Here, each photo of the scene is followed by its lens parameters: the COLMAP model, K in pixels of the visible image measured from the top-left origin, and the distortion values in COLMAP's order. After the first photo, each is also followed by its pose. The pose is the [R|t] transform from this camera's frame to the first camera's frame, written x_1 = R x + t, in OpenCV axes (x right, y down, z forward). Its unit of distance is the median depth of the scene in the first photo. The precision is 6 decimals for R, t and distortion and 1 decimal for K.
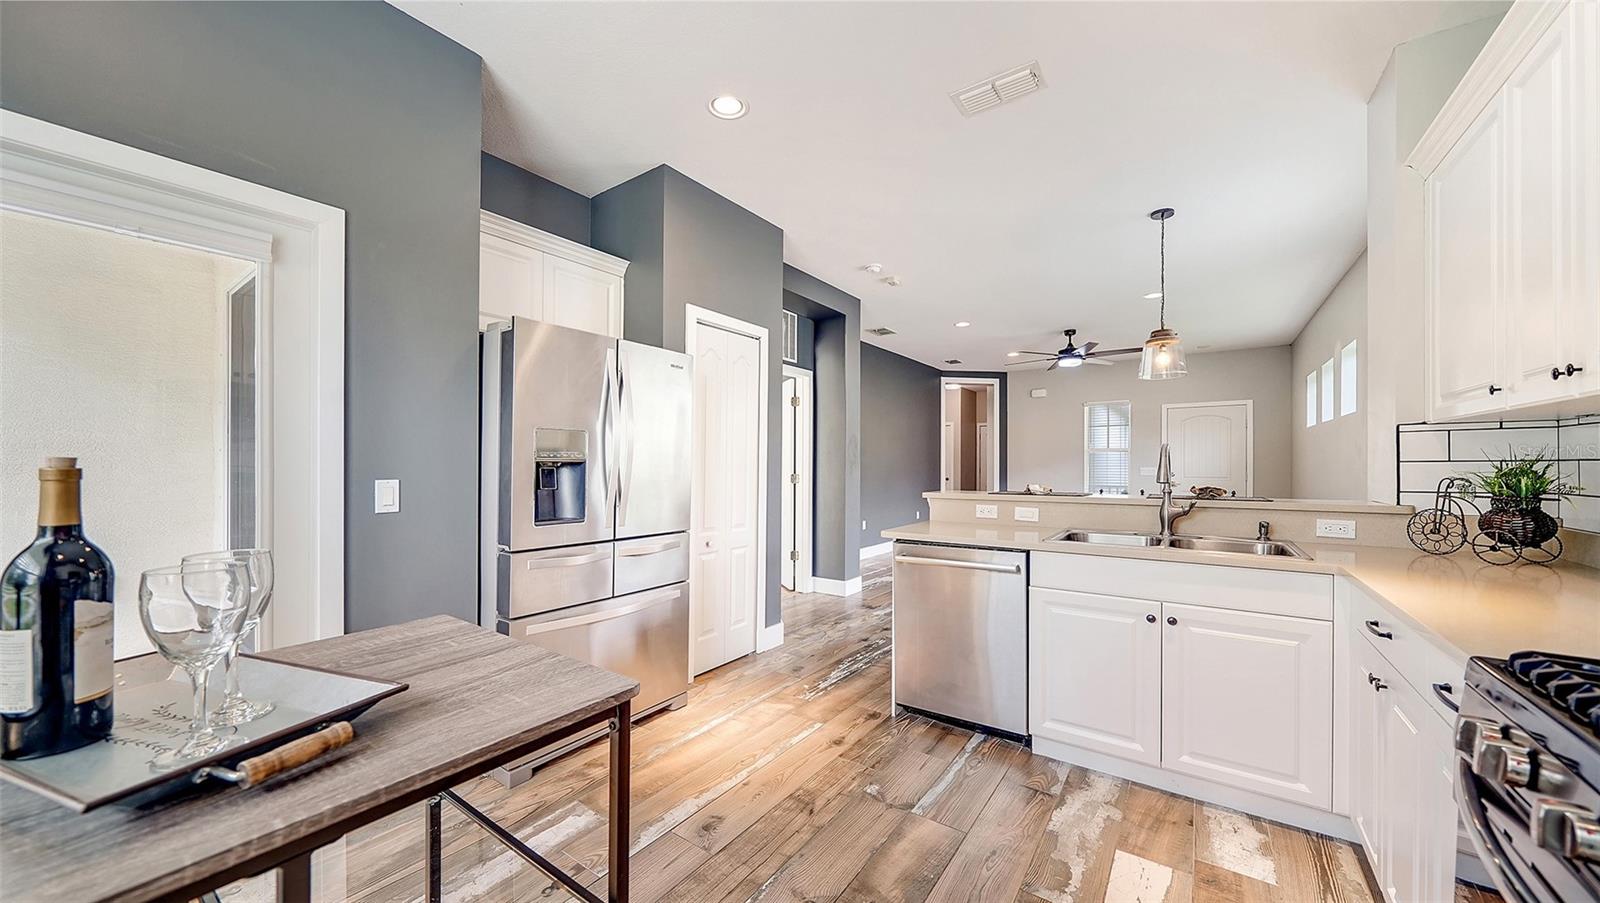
lens RADIAL K [[567.1, 0, 787.7], [0, 567.1, 471.8], [0, 0, 1]] dist [-0.000274, -0.000192]
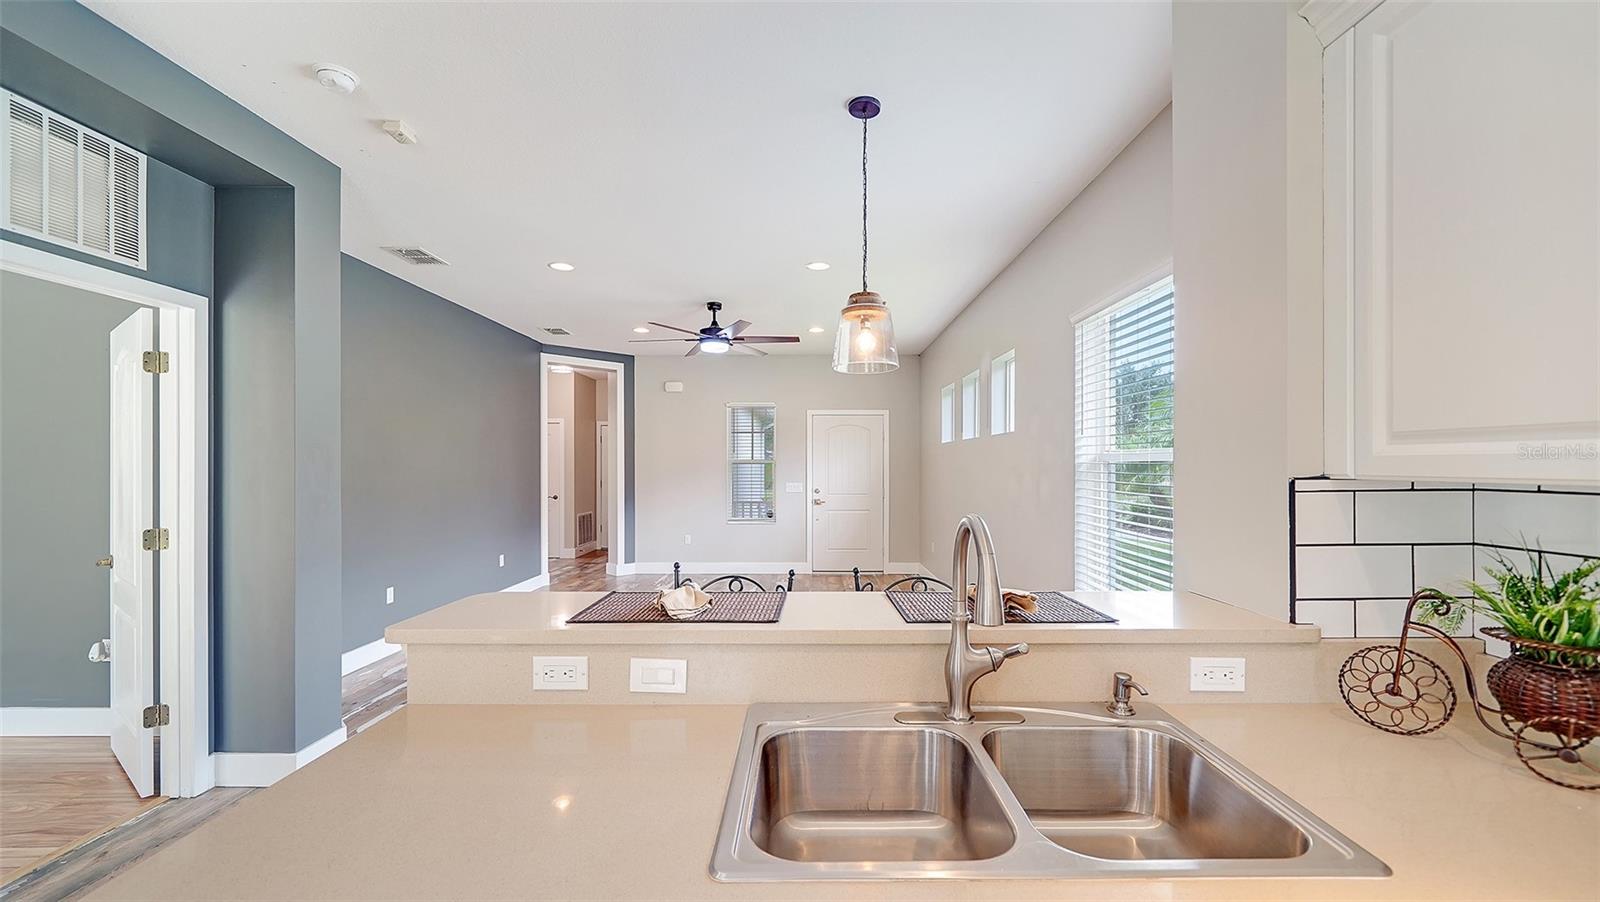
lens RADIAL K [[621.9, 0, 804.5], [0, 621.9, 466.2], [0, 0, 1]] dist [-0.012094, -0.000066]
pose [[0.809160, -0.000426, 0.587588, 0.139254], [0.004553, 0.999974, -0.005544, -0.038925], [-0.587570, 0.007161, 0.809142, 0.328159]]
